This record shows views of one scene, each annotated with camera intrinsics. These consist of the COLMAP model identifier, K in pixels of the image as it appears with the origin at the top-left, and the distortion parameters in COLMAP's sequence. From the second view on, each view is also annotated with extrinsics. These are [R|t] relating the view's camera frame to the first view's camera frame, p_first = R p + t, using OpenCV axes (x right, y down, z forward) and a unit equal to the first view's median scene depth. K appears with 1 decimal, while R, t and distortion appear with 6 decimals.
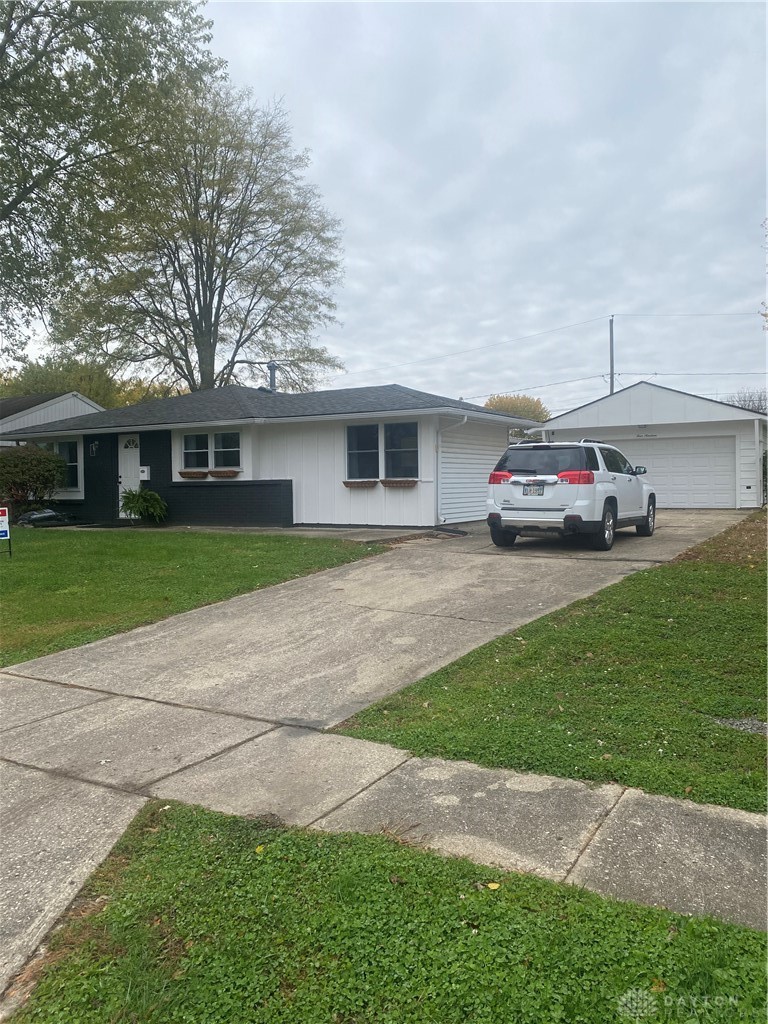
lens RADIAL K [[777.2, 0, 384.2], [0, 777.2, 510.6], [0, 0, 1]] dist [-0.000334, 0.000428]
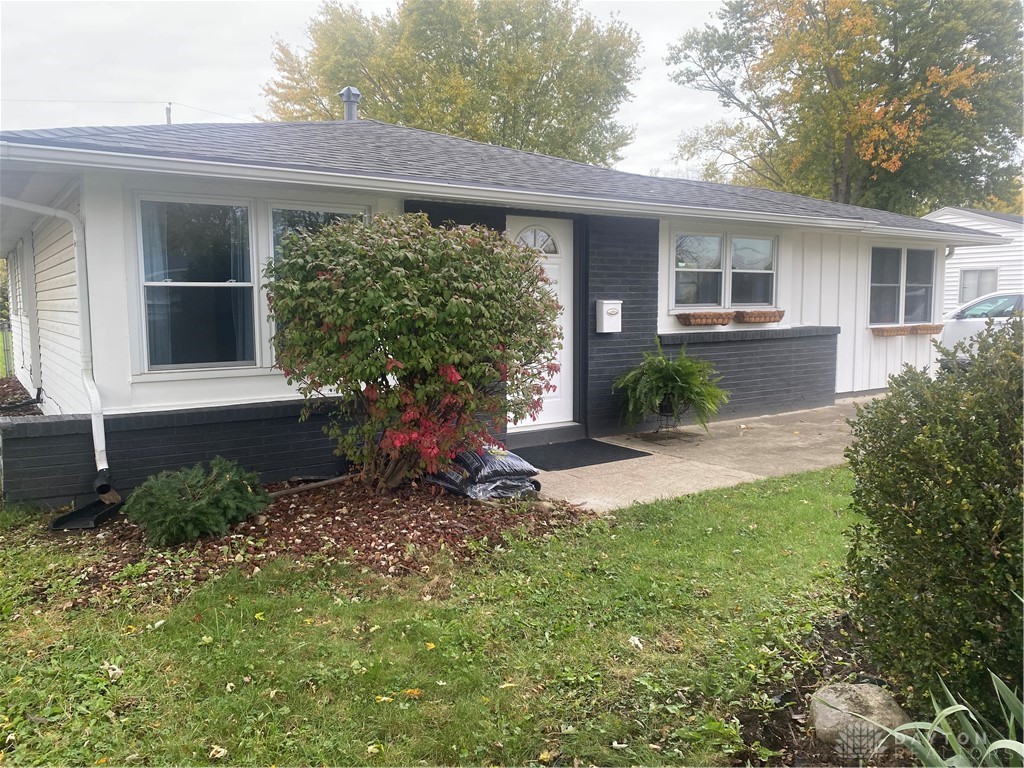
lens RADIAL K [[777.2, 0, 512.0], [0, 777.2, 383.0], [0, 0, 1]] dist [-0.000334, 0.000428]
pose [[0.418099, -0.089927, 0.903939, -0.781002], [0.038462, 0.995948, 0.081290, -0.052555], [-0.907587, 0.000780, 0.419864, 0.935935]]
